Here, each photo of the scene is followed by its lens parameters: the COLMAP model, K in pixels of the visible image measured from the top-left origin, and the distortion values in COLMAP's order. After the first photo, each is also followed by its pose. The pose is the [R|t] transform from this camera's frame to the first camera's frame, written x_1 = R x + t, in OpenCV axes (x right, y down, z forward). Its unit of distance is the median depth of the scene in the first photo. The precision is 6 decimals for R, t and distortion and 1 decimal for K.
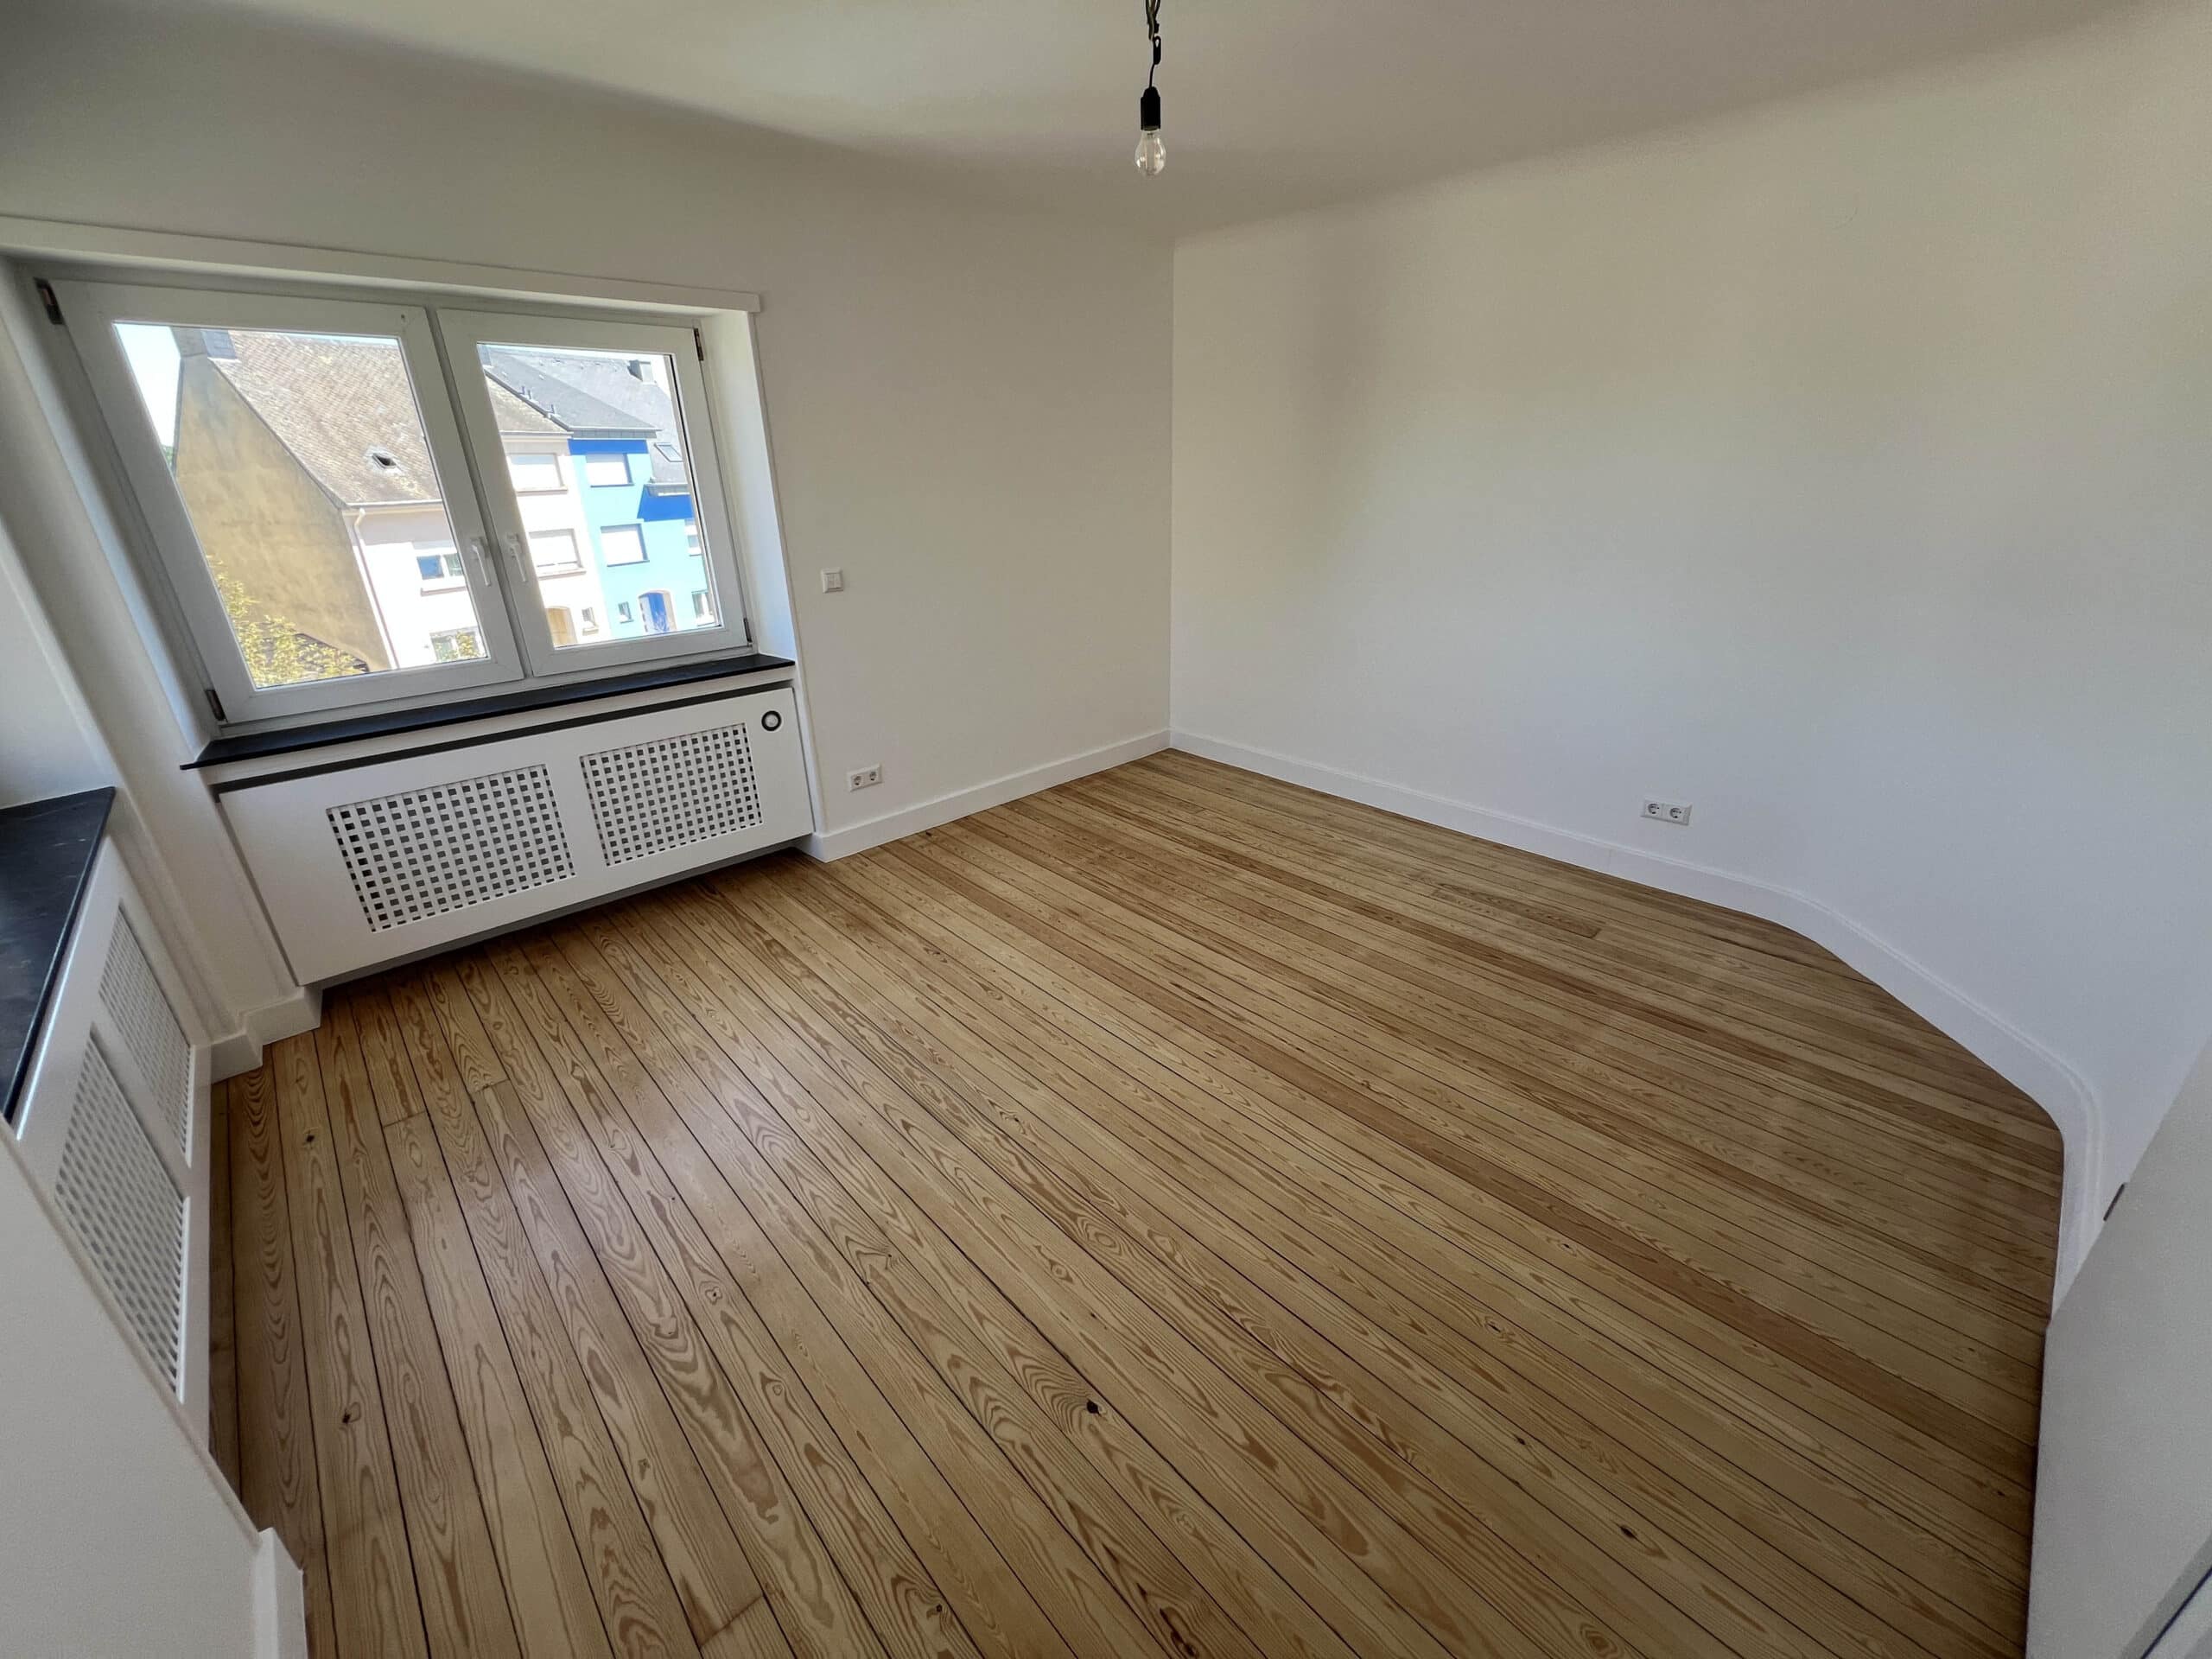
lens RADIAL K [[887.1, 0, 1098.1], [0, 887.1, 823.7], [0, 0, 1]] dist [-0.000239, 0.000006]
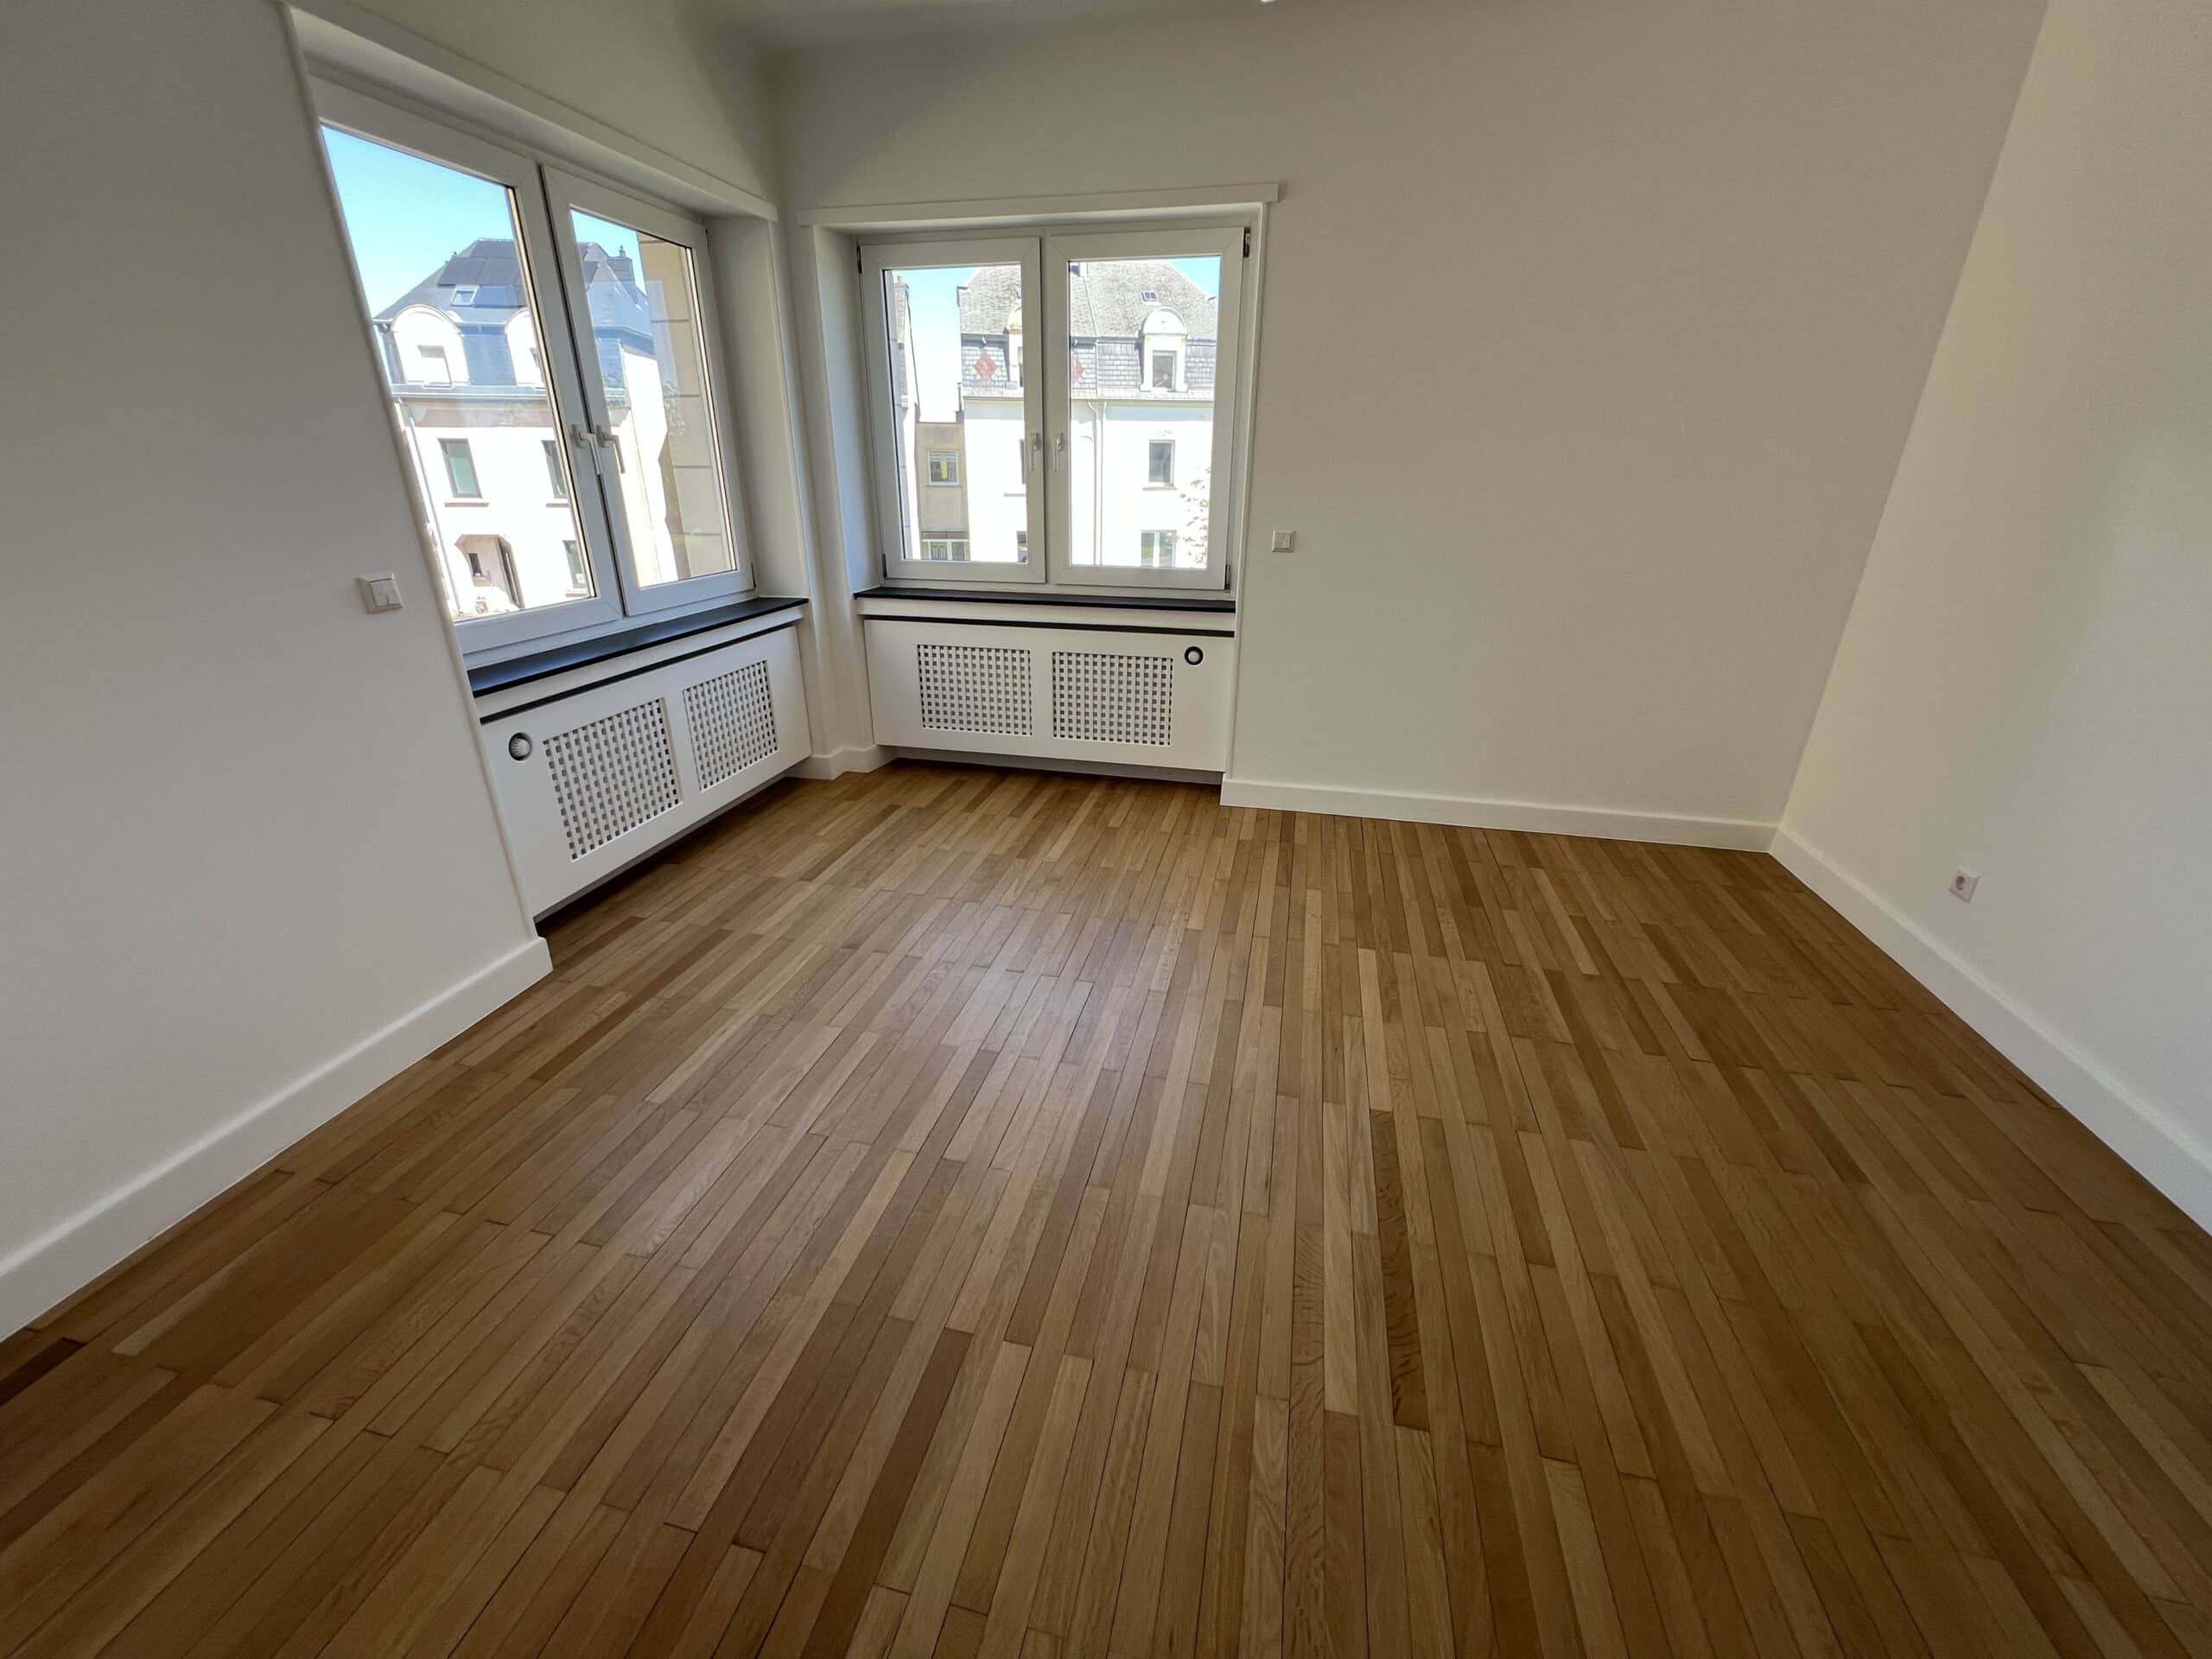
lens RADIAL K [[887.1, 0, 1098.1], [0, 887.1, 823.7], [0, 0, 1]] dist [-0.000239, 0.000006]
pose [[0.545411, 0.379327, -0.747420, 0.426276], [-0.321959, 0.918134, 0.231026, -0.137563], [0.773866, 0.114635, 0.622888, 0.237630]]
